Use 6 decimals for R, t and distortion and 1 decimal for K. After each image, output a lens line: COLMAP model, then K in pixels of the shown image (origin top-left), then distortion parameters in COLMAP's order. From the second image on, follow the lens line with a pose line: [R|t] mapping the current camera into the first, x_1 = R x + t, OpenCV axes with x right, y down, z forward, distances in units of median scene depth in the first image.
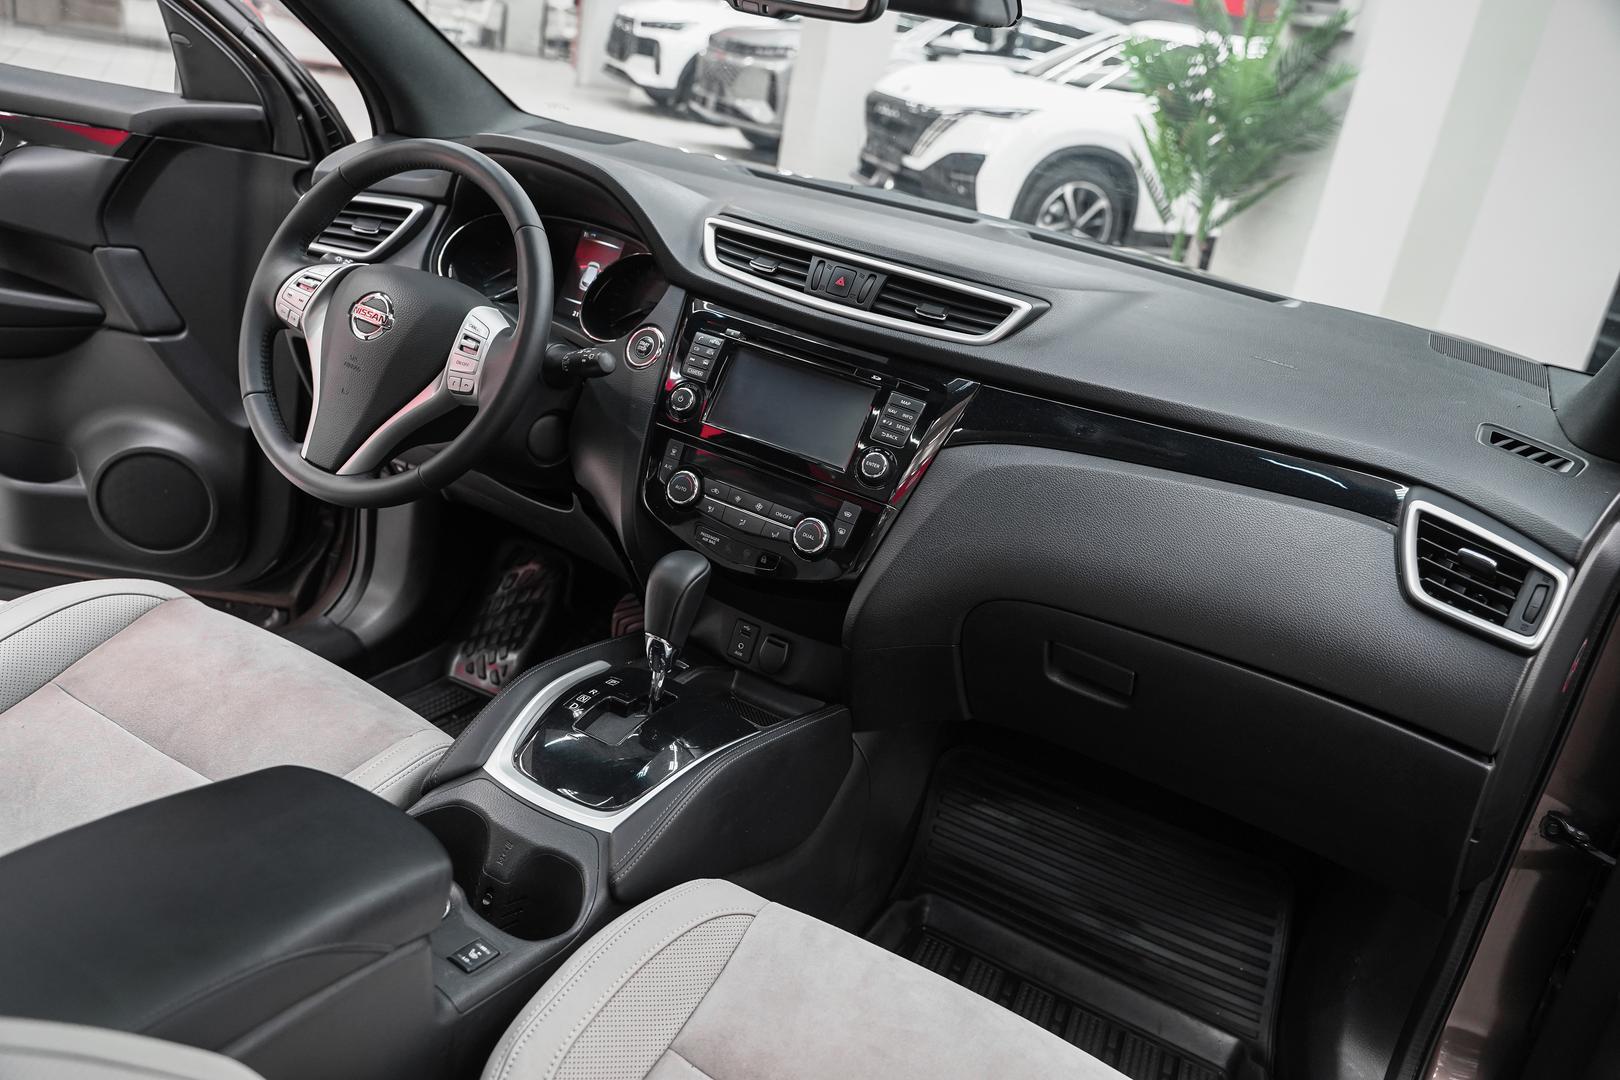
lens RADIAL K [[1298.4, 0, 810.0], [0, 1298.4, 540.0], [0, 0, 1]] dist [-0.009058, 0.004230]
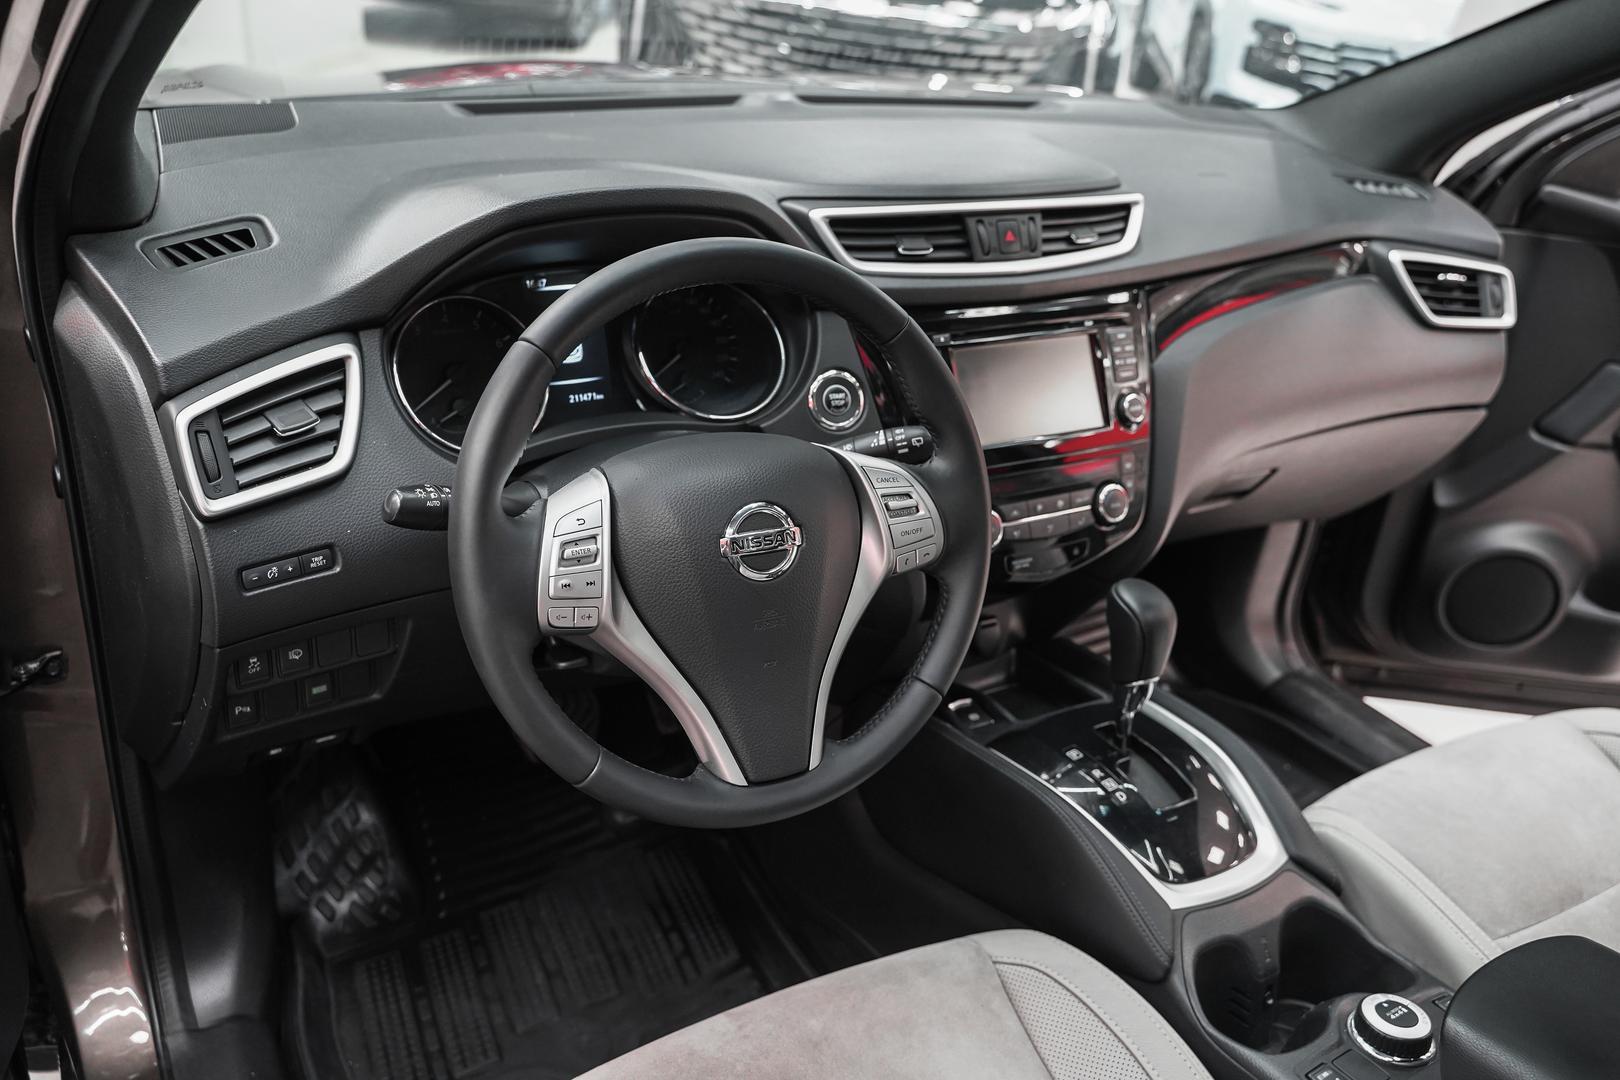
lens RADIAL K [[1290.0, 0, 810.0], [0, 1290.0, 540.0], [0, 0, 1]] dist [-0.013604, 0.006581]
pose [[0.508933, -0.509450, 0.693864, -0.723458], [0.310823, 0.860440, 0.403773, -0.398818], [-0.802731, 0.010176, 0.596255, 0.564808]]
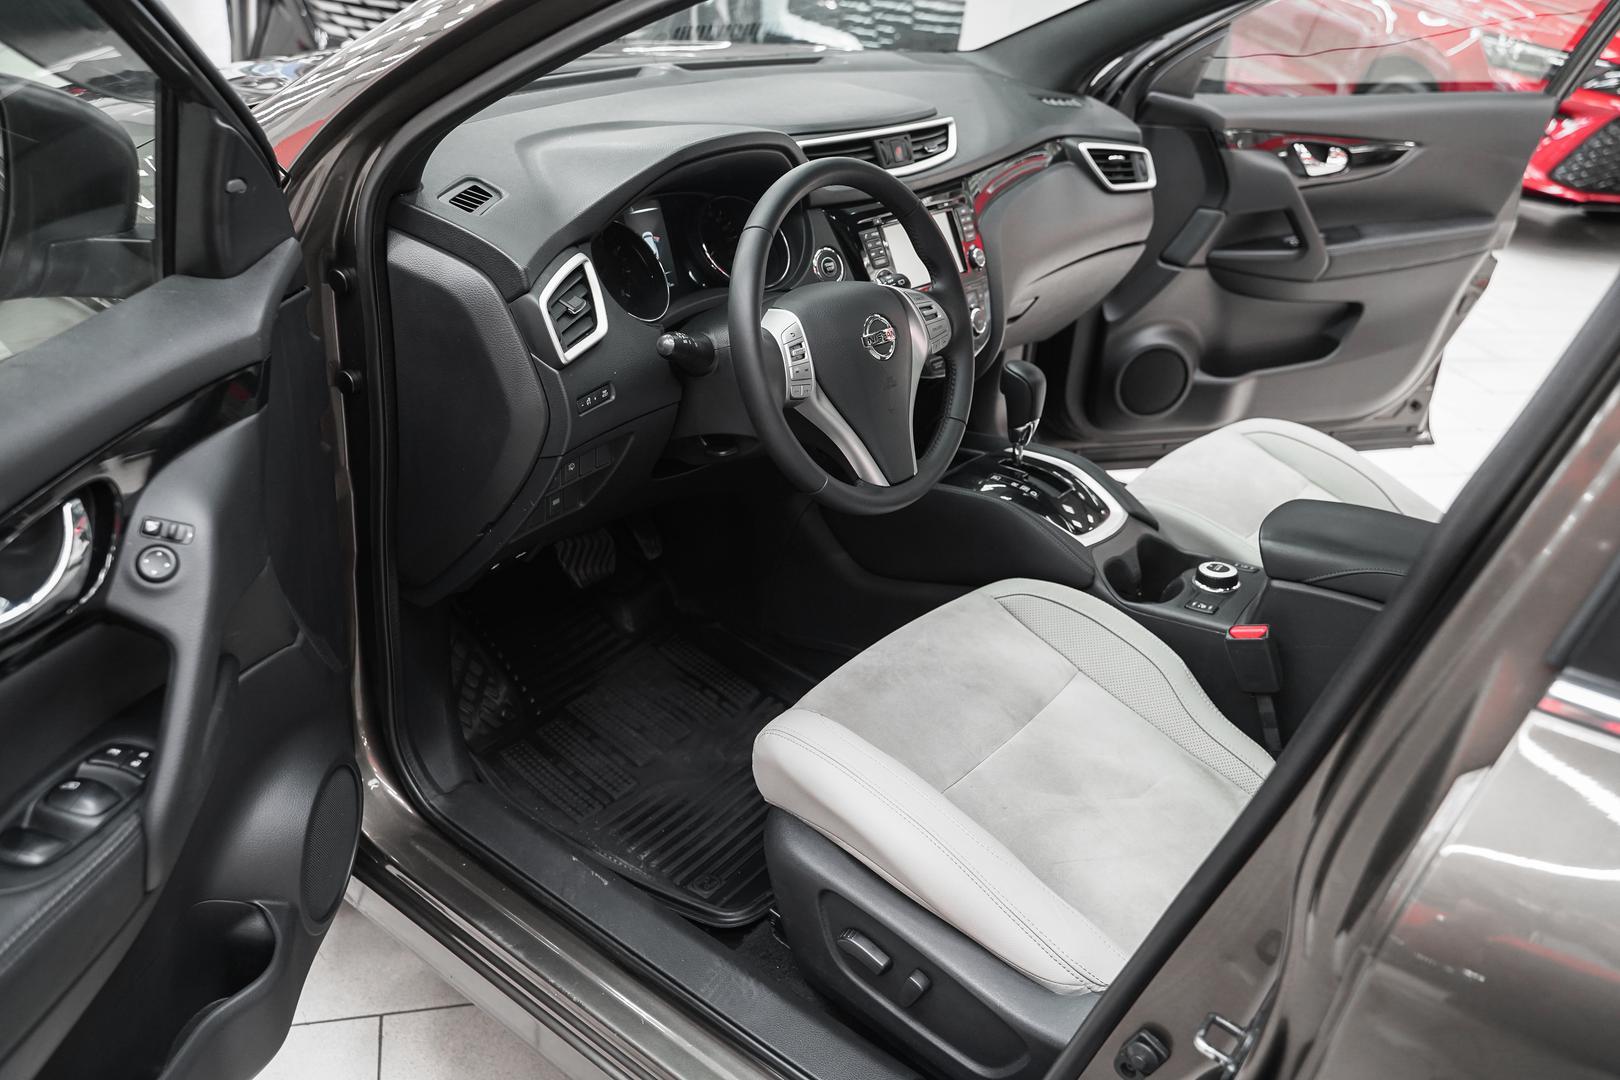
lens RADIAL K [[1298.4, 0, 810.0], [0, 1298.4, 540.0], [0, 0, 1]] dist [-0.009058, 0.004230]
pose [[0.160868, -0.597818, 0.785325, -1.219477], [0.303909, 0.787031, 0.536863, -0.599740], [-0.939021, 0.152303, 0.308290, 0.703792]]
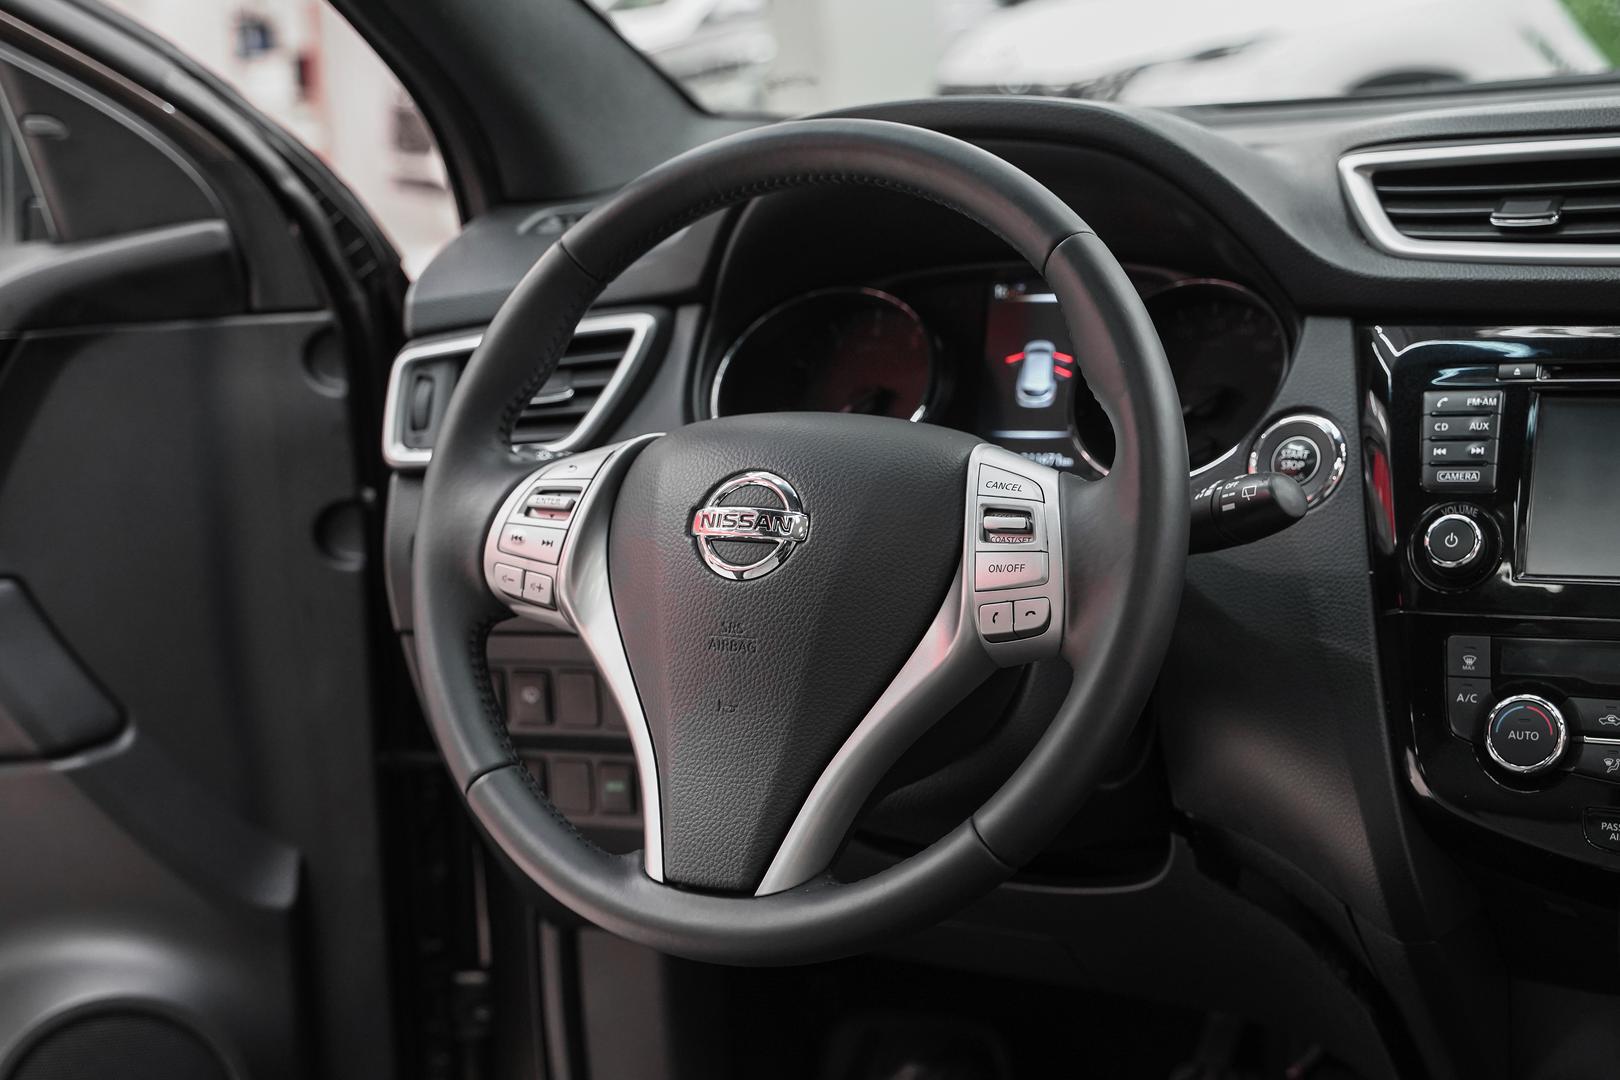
lens RADIAL K [[2543.4, 0, 790.5], [0, 2543.4, 541.2], [0, 0, 1]] dist [0.021289, -0.052769]
pose [[0.969099, -0.246612, -0.005399, -0.301911], [0.241709, 0.953743, -0.178749, -0.008956], [0.049231, 0.171920, 0.983880, 0.142345]]
